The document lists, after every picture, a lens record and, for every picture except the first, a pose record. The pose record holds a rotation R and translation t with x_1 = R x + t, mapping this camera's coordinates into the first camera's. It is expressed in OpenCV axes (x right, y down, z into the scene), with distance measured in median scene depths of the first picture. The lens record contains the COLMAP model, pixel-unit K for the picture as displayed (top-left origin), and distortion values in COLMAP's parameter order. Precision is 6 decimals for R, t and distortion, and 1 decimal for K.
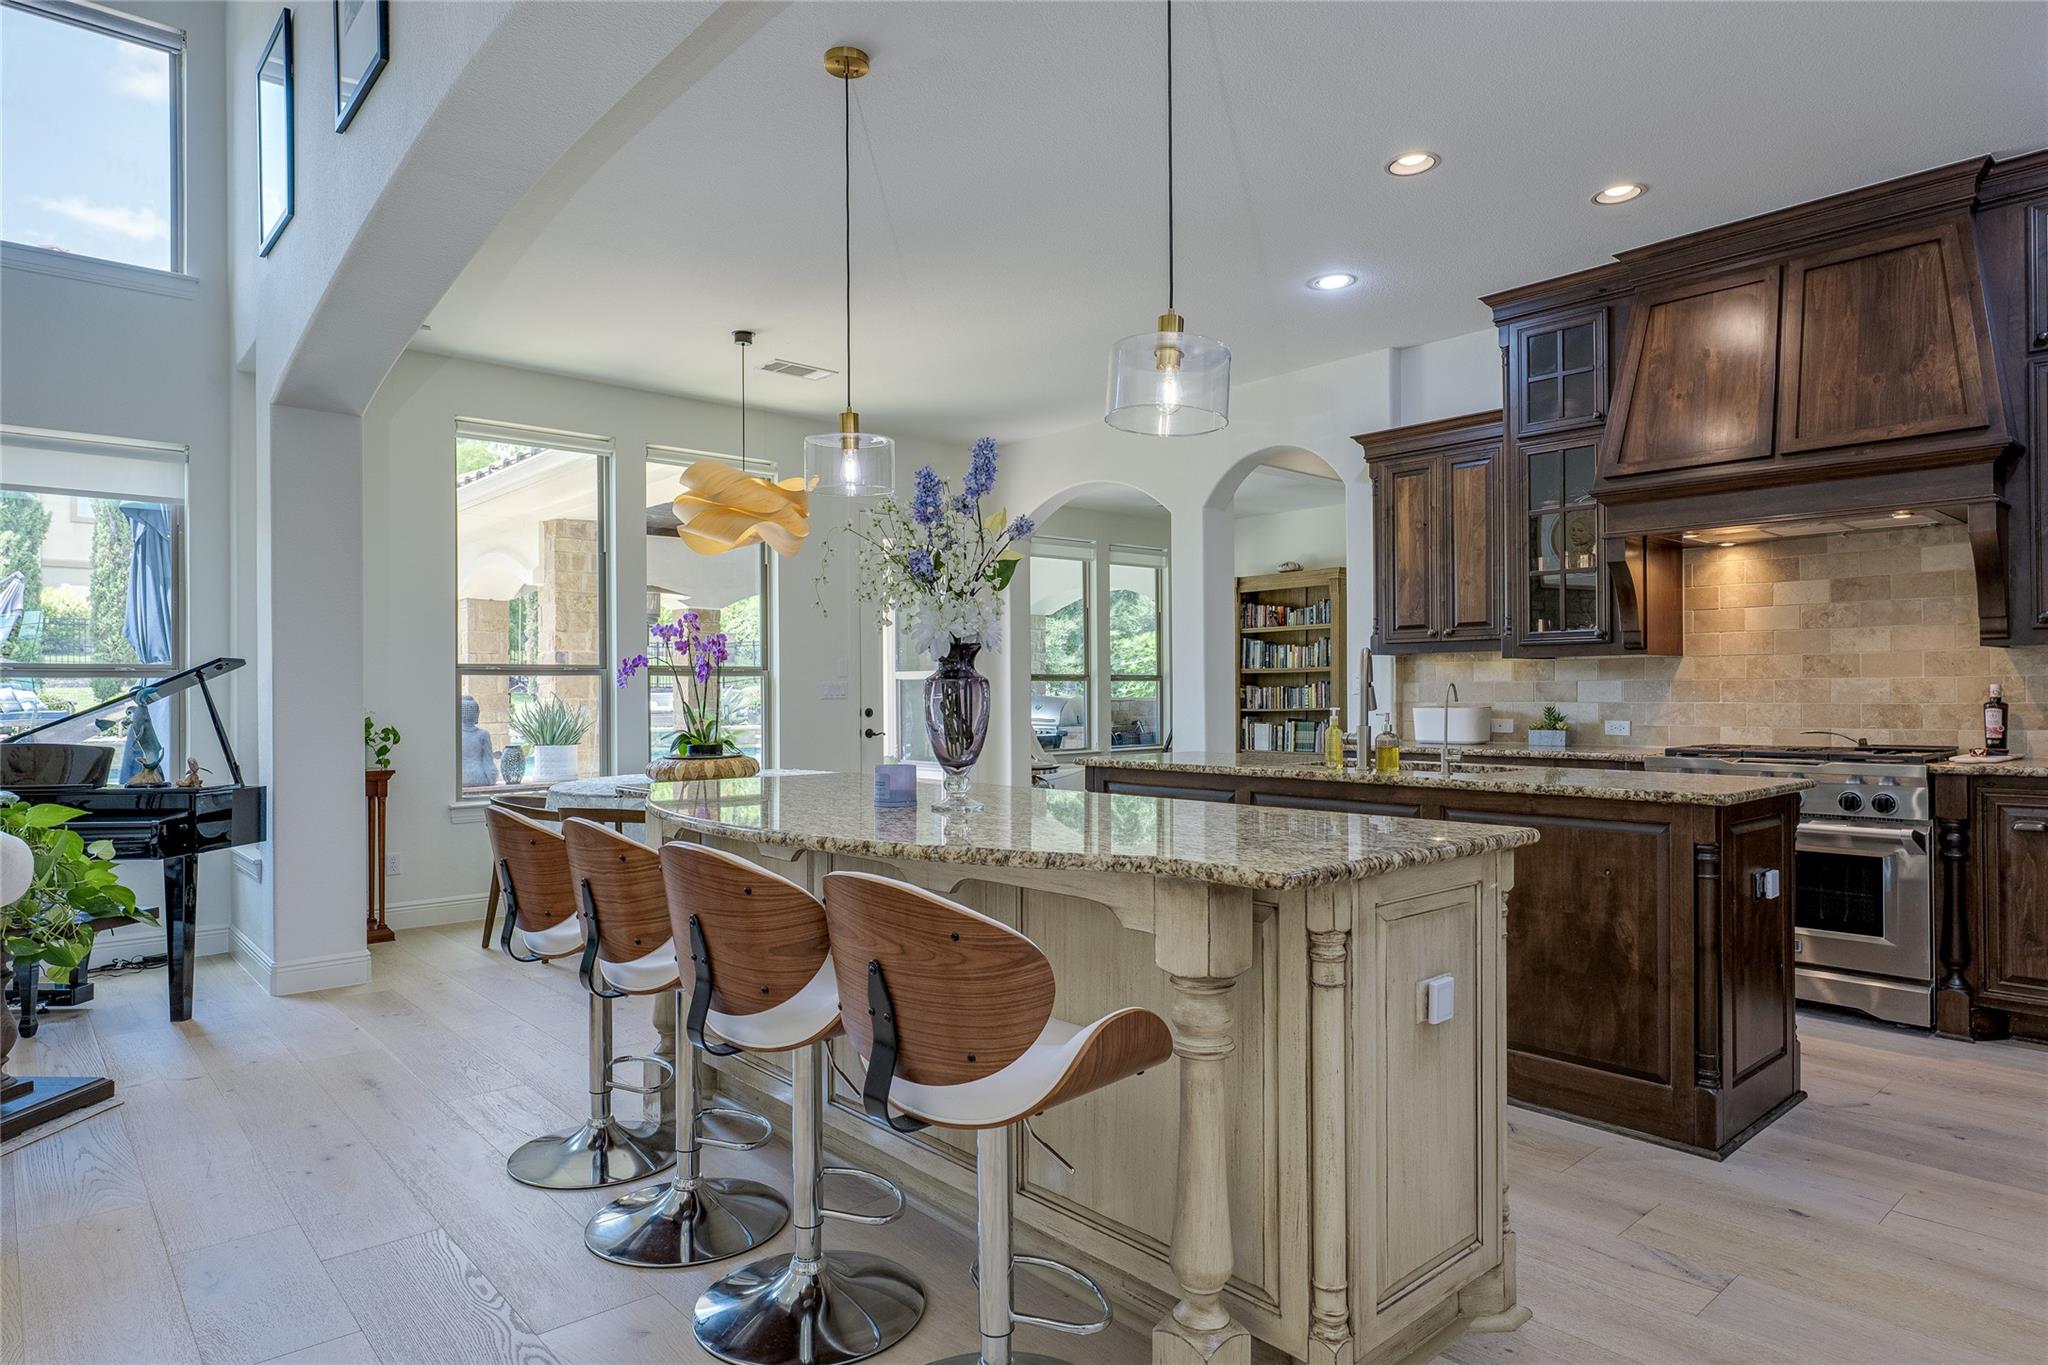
lens RADIAL K [[1166.5, 0, 1014.1], [0, 1166.5, 682.7], [0, 0, 1]] dist [-0.002966, -0.001052]
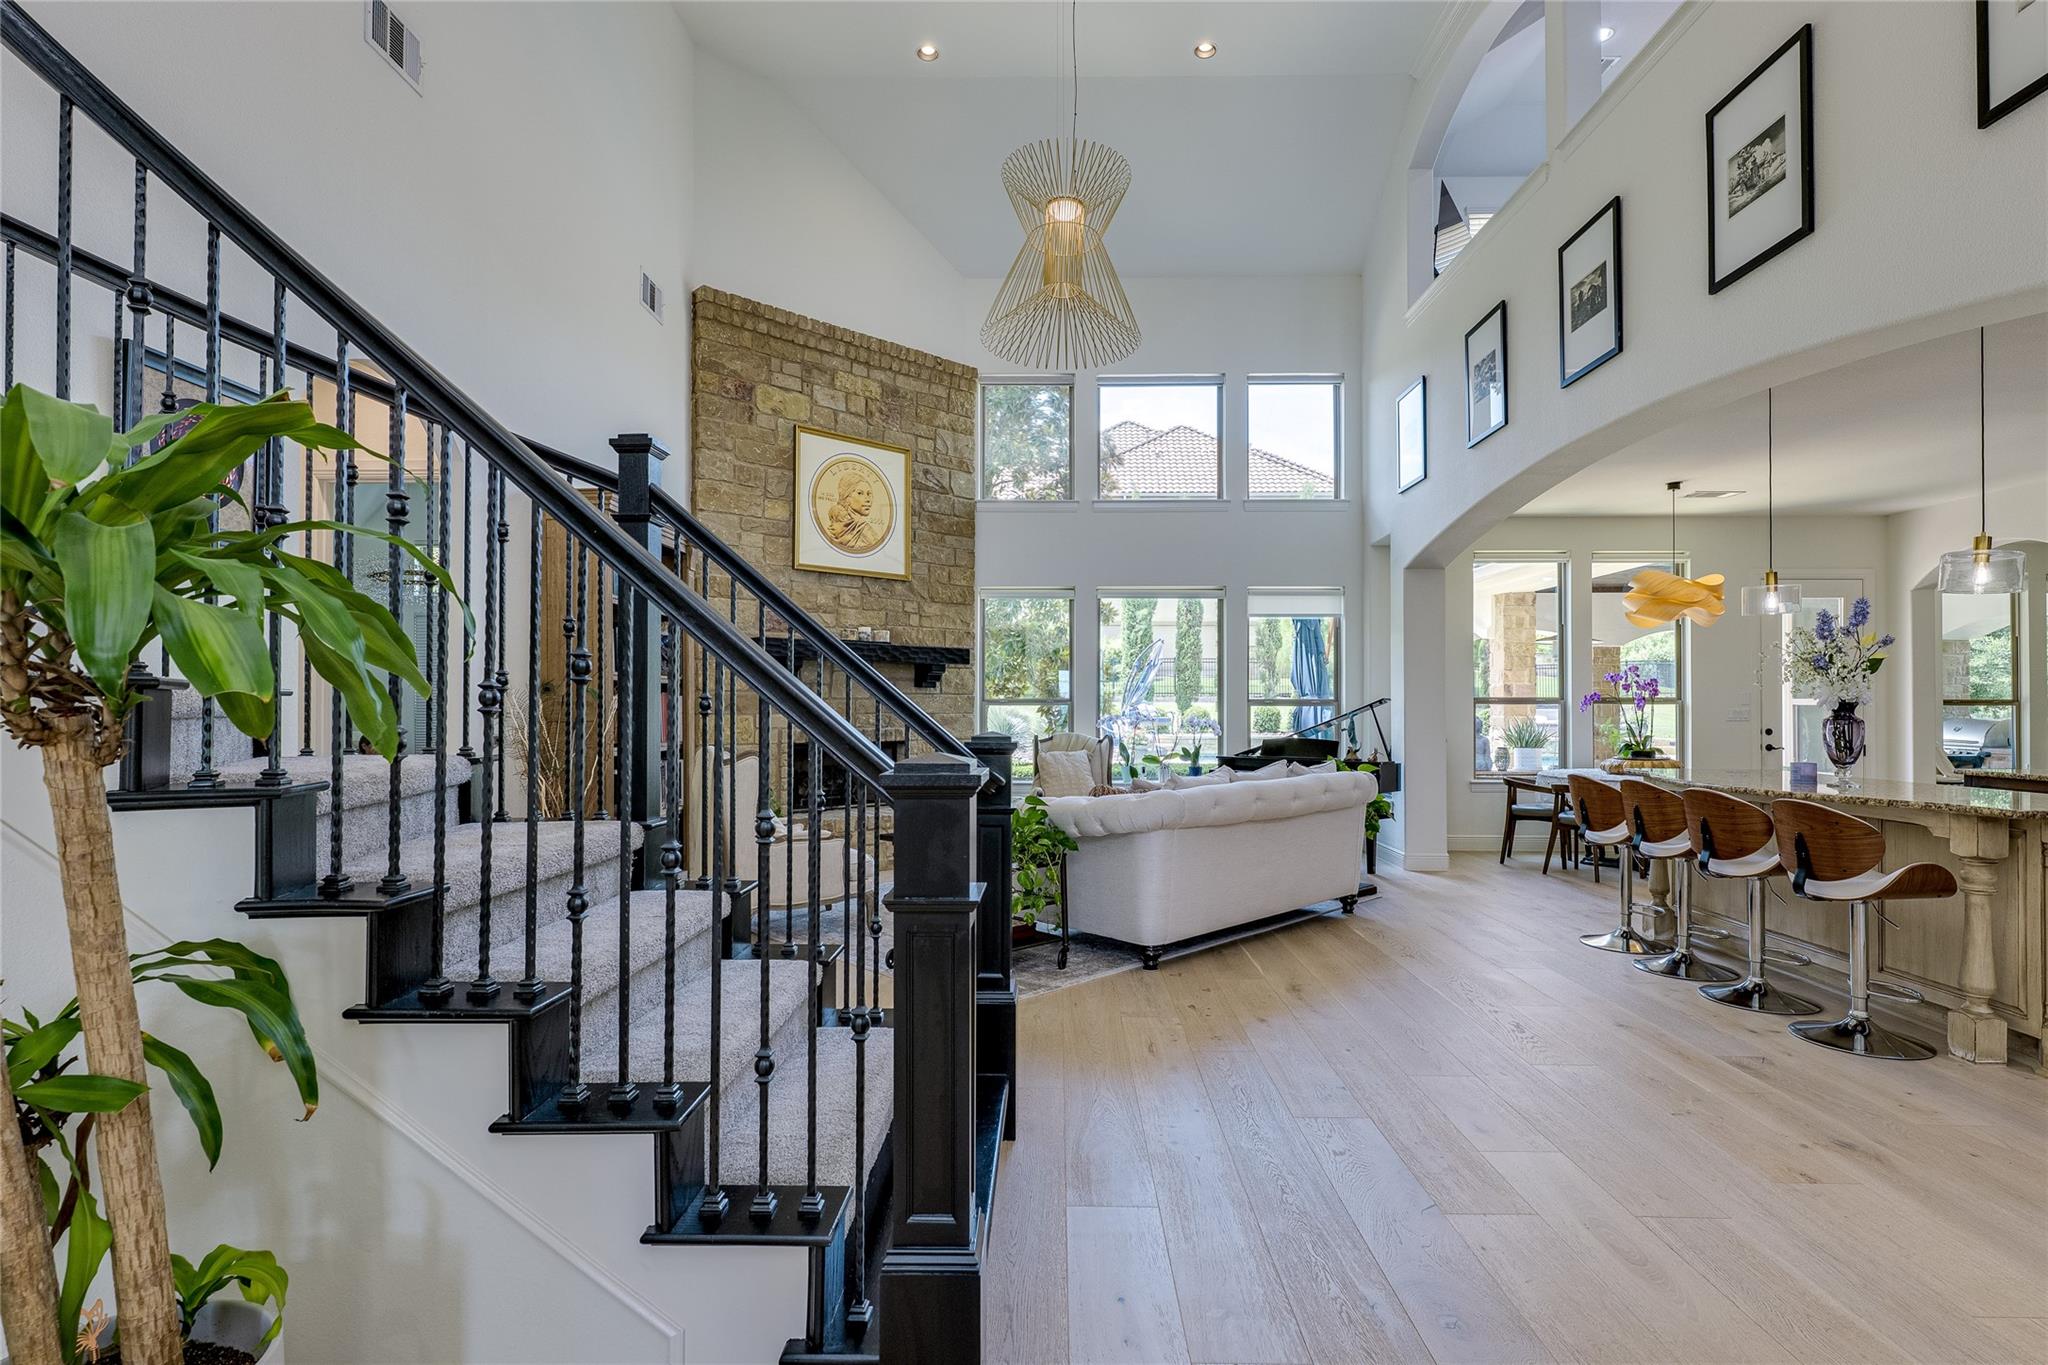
lens RADIAL K [[1014.0, 0, 1043.5], [0, 1014.0, 696.6], [0, 0, 1]] dist [0.004078, -0.001026]
pose [[0.744906, 0.001538, -0.667168, 0.053070], [-0.000852, 0.999999, 0.001353, -0.025987], [0.667169, -0.000440, 0.744906, -0.695230]]
